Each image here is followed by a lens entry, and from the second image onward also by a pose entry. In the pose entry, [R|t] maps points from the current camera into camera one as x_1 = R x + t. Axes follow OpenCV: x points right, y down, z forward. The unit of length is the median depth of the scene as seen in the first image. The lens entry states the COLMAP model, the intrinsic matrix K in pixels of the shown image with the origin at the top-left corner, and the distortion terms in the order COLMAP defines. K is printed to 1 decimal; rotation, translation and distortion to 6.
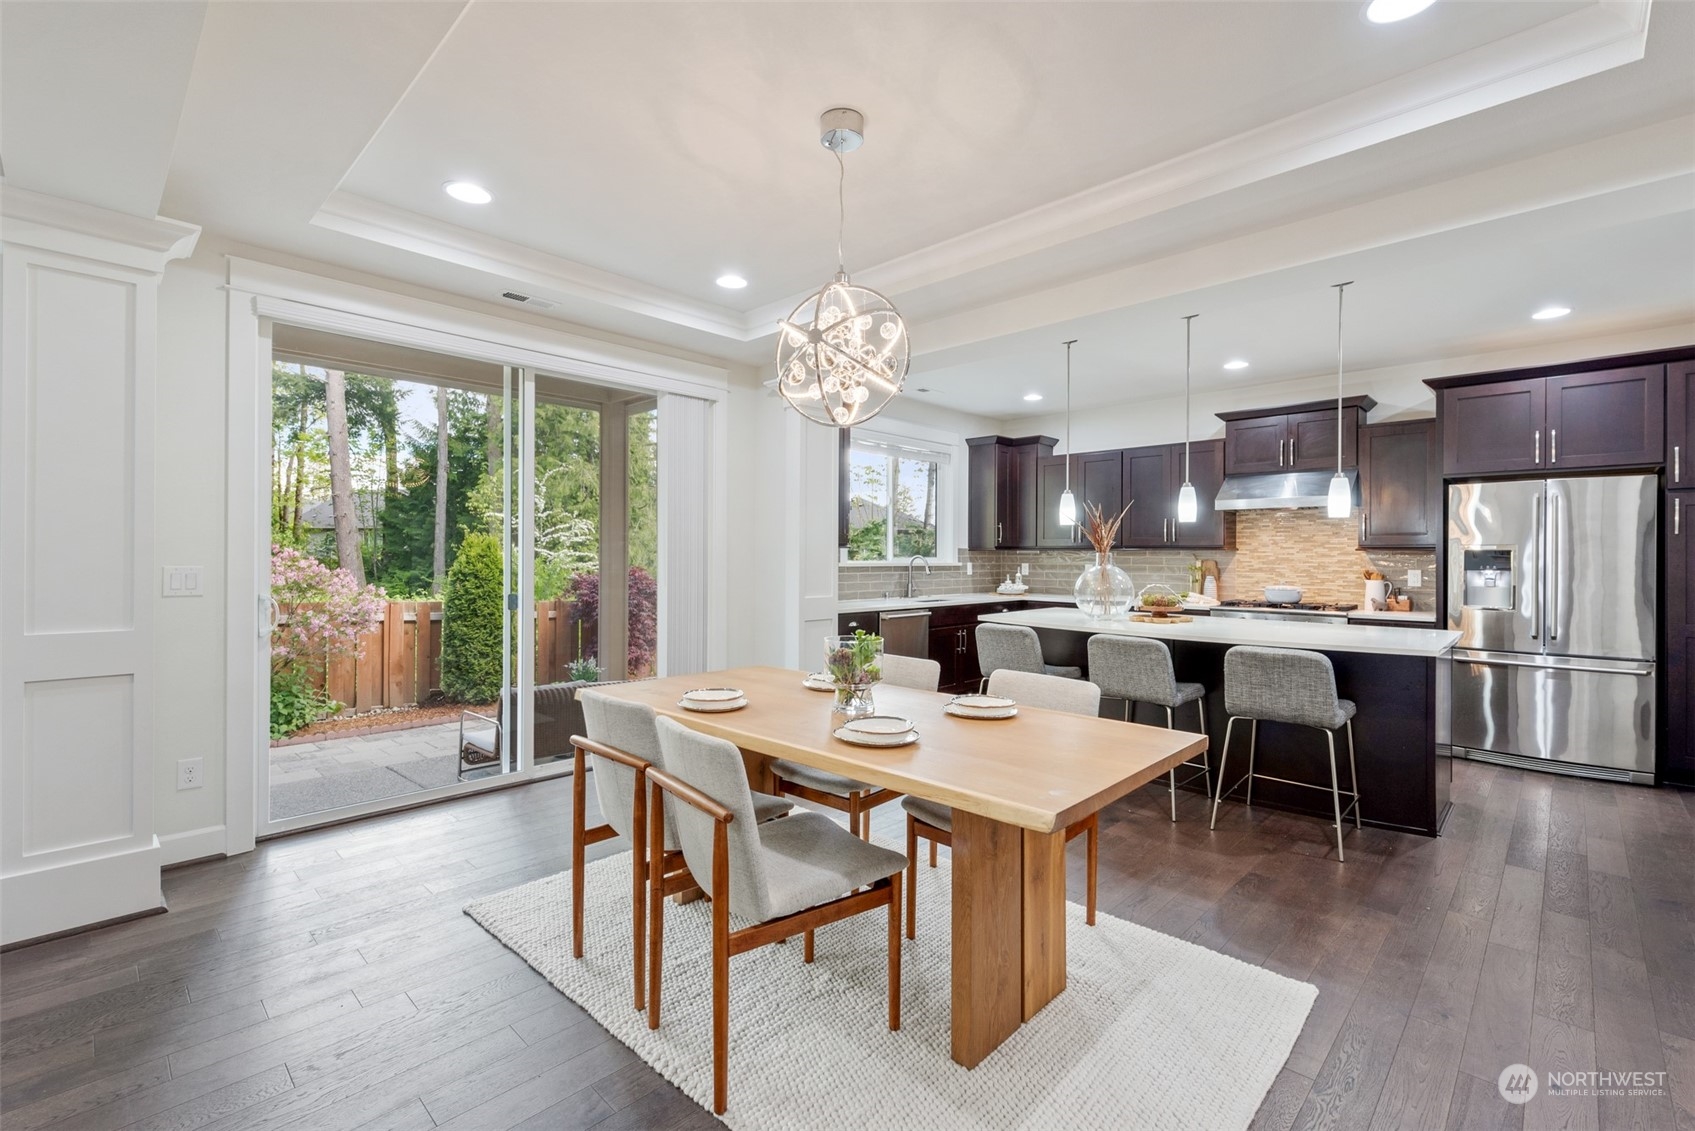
lens RADIAL K [[737.0, 0, 838.3], [0, 737.0, 557.2], [0, 0, 1]] dist [0.007789, -0.000189]
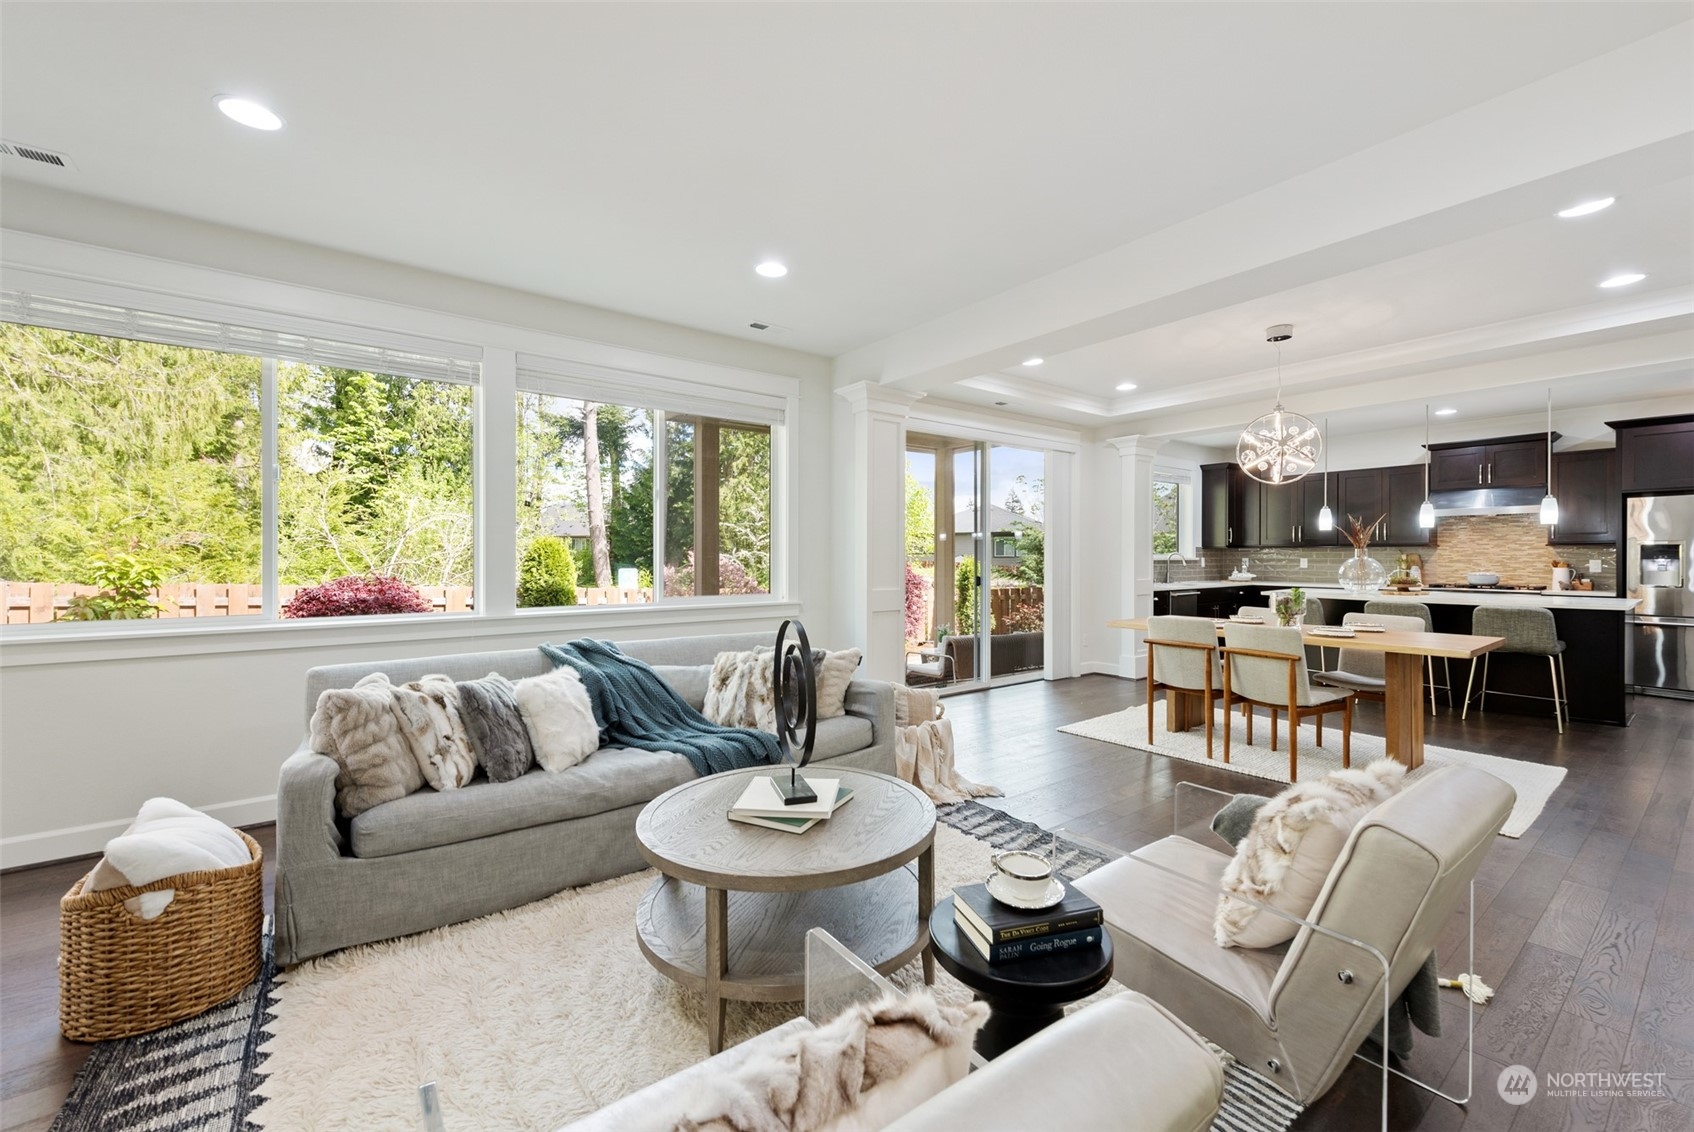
lens RADIAL K [[676.0, 0, 842.1], [0, 676.0, 565.7], [0, 0, 1]] dist [0.008408, -0.001313]
pose [[0.989434, -0.005063, -0.144895, -0.410830], [0.006721, 0.999917, 0.010956, 0.005180], [0.144828, -0.011814, 0.989386, -0.440282]]
